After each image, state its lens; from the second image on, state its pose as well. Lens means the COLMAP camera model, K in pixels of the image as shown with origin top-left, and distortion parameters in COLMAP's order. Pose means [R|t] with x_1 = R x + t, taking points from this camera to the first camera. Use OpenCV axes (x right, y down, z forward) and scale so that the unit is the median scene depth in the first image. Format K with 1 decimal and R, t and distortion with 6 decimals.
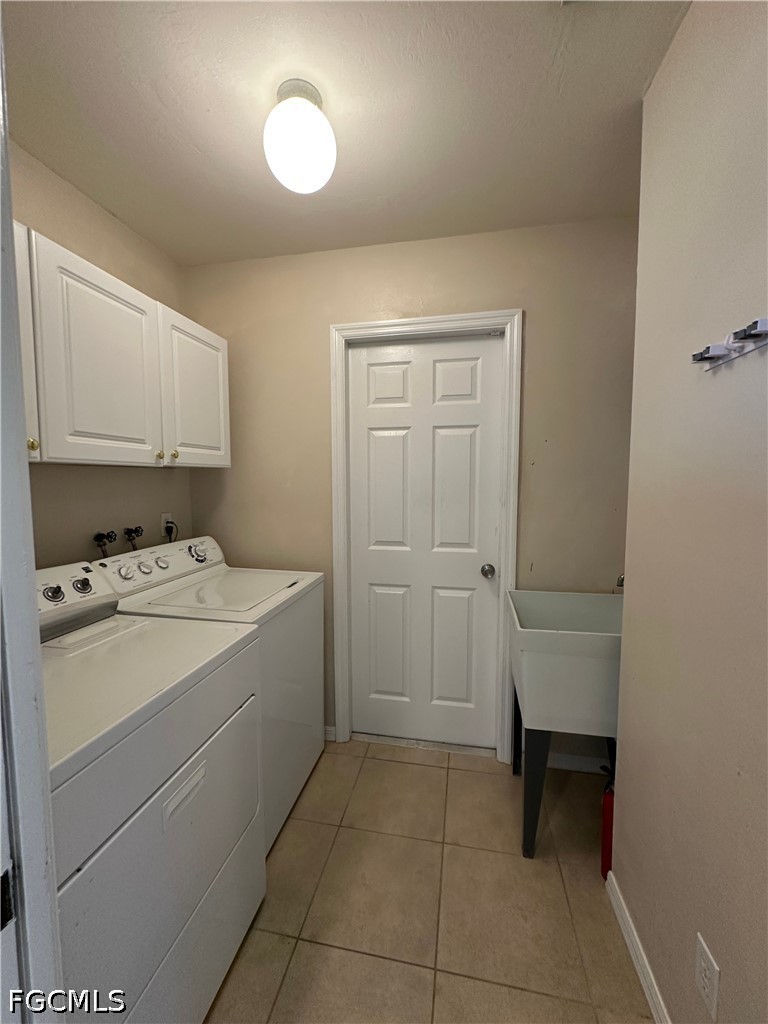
lens RADIAL K [[408.3, 0, 384.0], [0, 408.3, 512.0], [0, 0, 1]] dist [-0.005076, 0.001222]
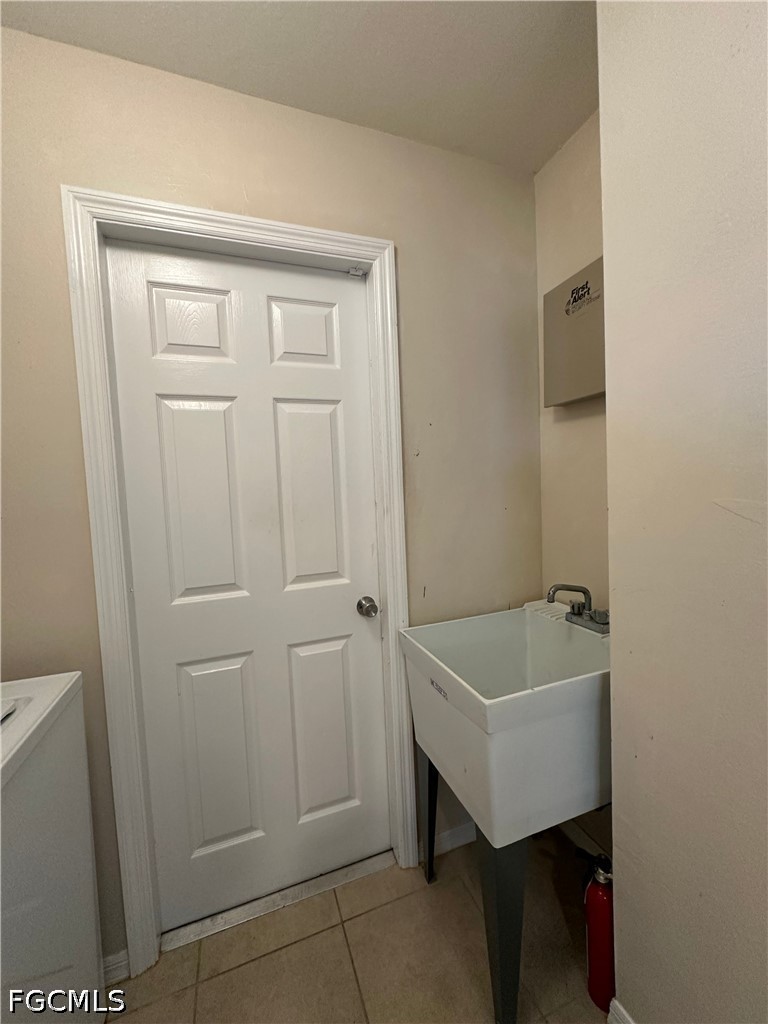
lens RADIAL K [[408.3, 0, 384.0], [0, 408.3, 512.0], [0, 0, 1]] dist [-0.005076, 0.001222]
pose [[0.850796, -0.065342, 0.521419, -0.078549], [0.082123, 0.996581, -0.009113, -0.010522], [-0.519040, 0.050574, 0.853252, 0.367015]]
